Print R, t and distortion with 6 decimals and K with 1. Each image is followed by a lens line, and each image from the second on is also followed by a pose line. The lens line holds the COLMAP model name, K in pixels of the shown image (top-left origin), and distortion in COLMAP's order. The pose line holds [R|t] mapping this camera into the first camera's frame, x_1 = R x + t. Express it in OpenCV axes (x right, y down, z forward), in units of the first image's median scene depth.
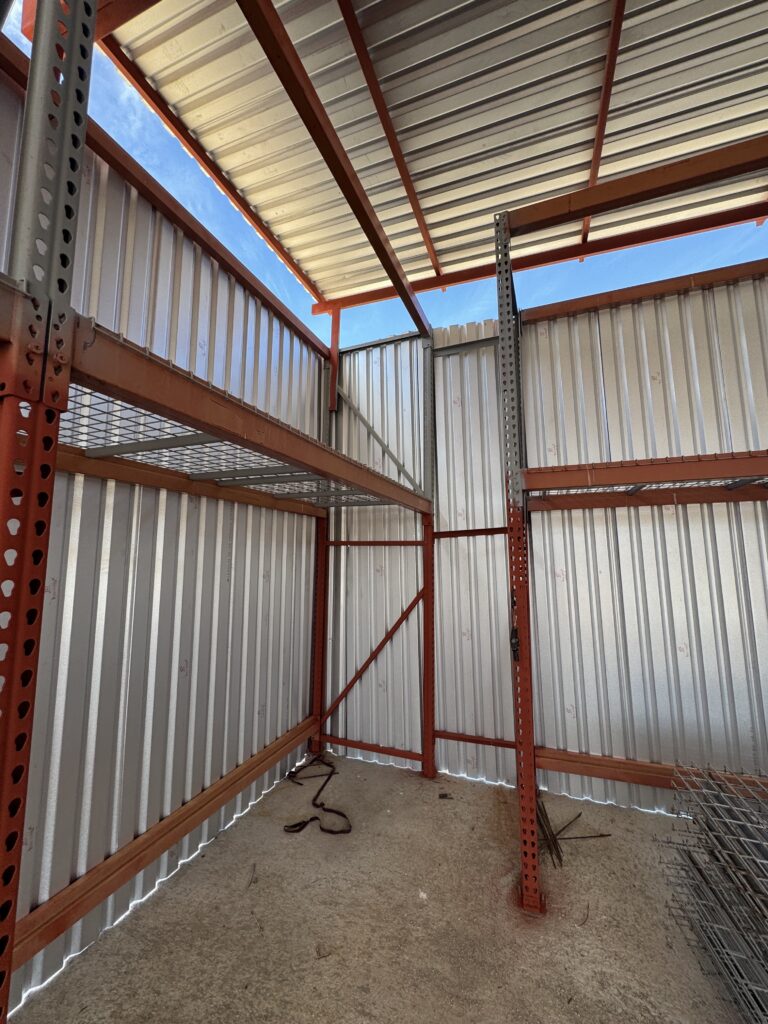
lens RADIAL K [[404.2, 0, 386.4], [0, 404.2, 502.9], [0, 0, 1]] dist [0.000159, 0.000347]
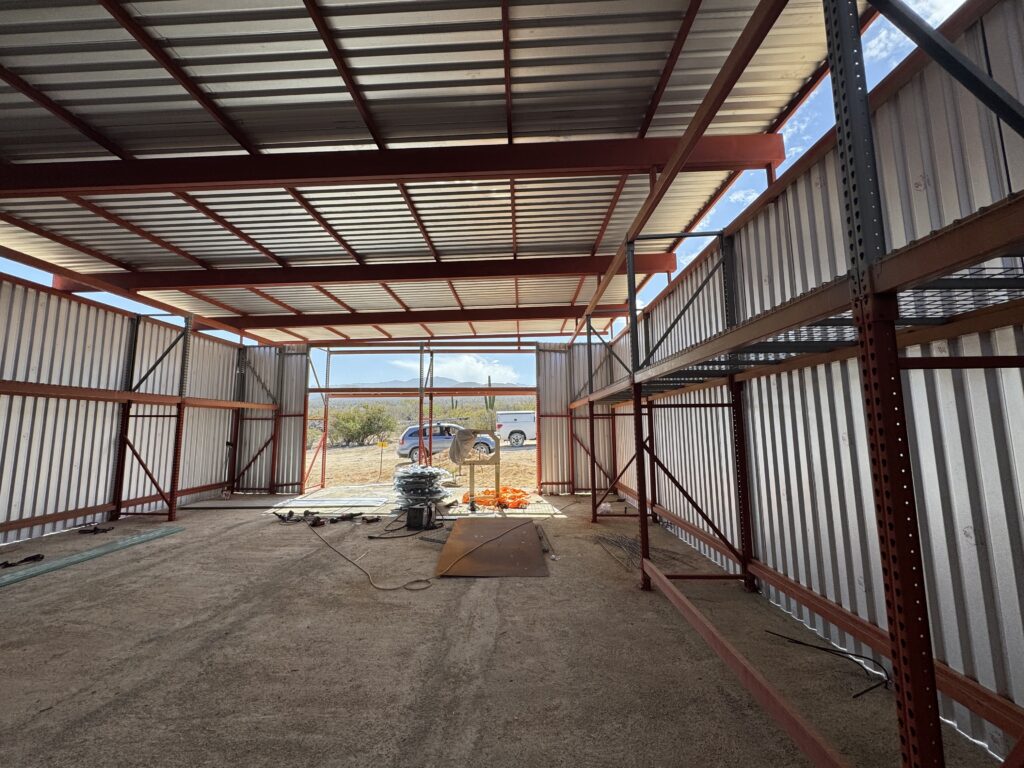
lens RADIAL K [[404.2, 0, 509.9], [0, 404.2, 384.3], [0, 0, 1]] dist [0.000159, 0.000347]
pose [[-0.954141, -0.023896, -0.298401, 0.345966], [0.047214, 0.972320, -0.228832, 0.105587], [0.295610, -0.232427, -0.926603, 0.546018]]
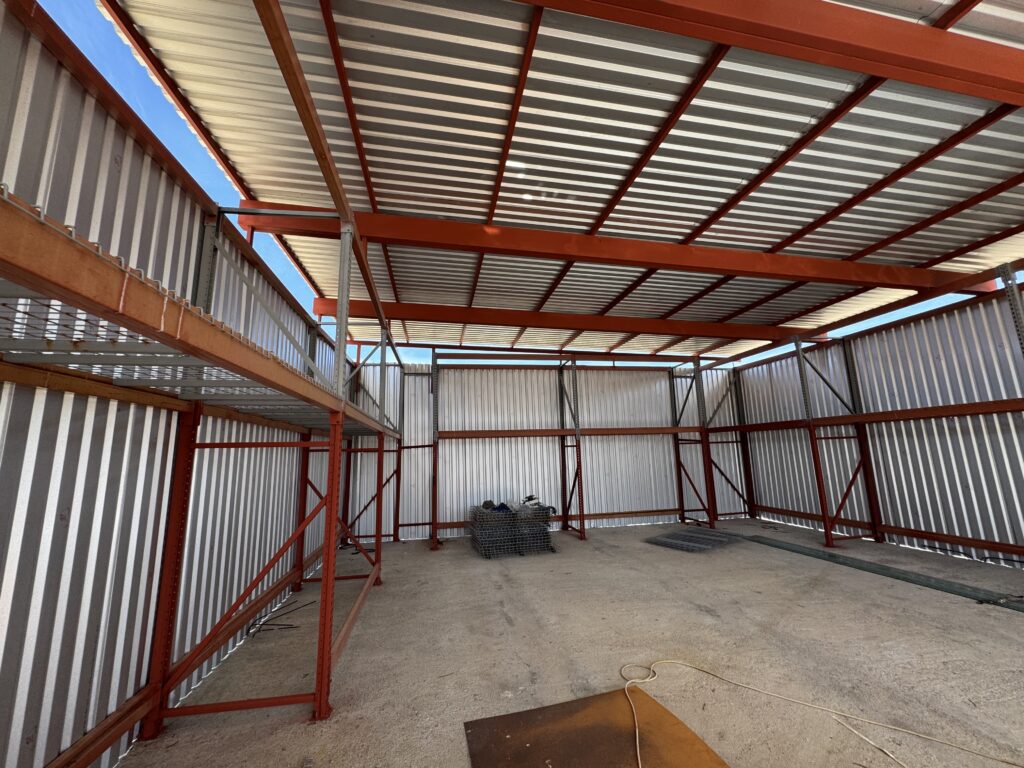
lens RADIAL K [[404.2, 0, 504.0], [0, 404.2, 381.1], [0, 0, 1]] dist [0.000159, 0.000347]
pose [[0.880196, 0.061204, 0.470648, -0.539800], [-0.037012, 0.997482, -0.060496, -0.208654], [-0.473166, 0.035829, 0.880245, -1.559899]]
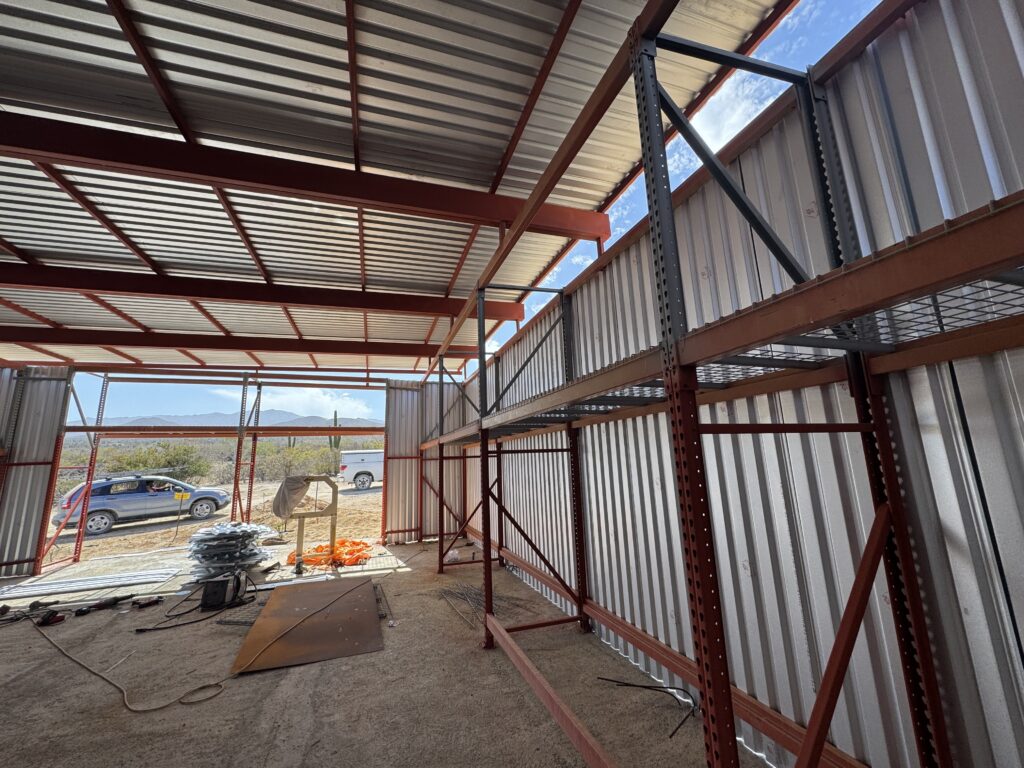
lens RADIAL K [[404.2, 0, 505.0], [0, 404.2, 383.4], [0, 0, 1]] dist [0.000159, 0.000347]
pose [[-0.800557, -0.091578, -0.592218, 0.290532], [0.104526, 0.951765, -0.288473, 0.063536], [0.590070, -0.292841, -0.752370, 0.512120]]
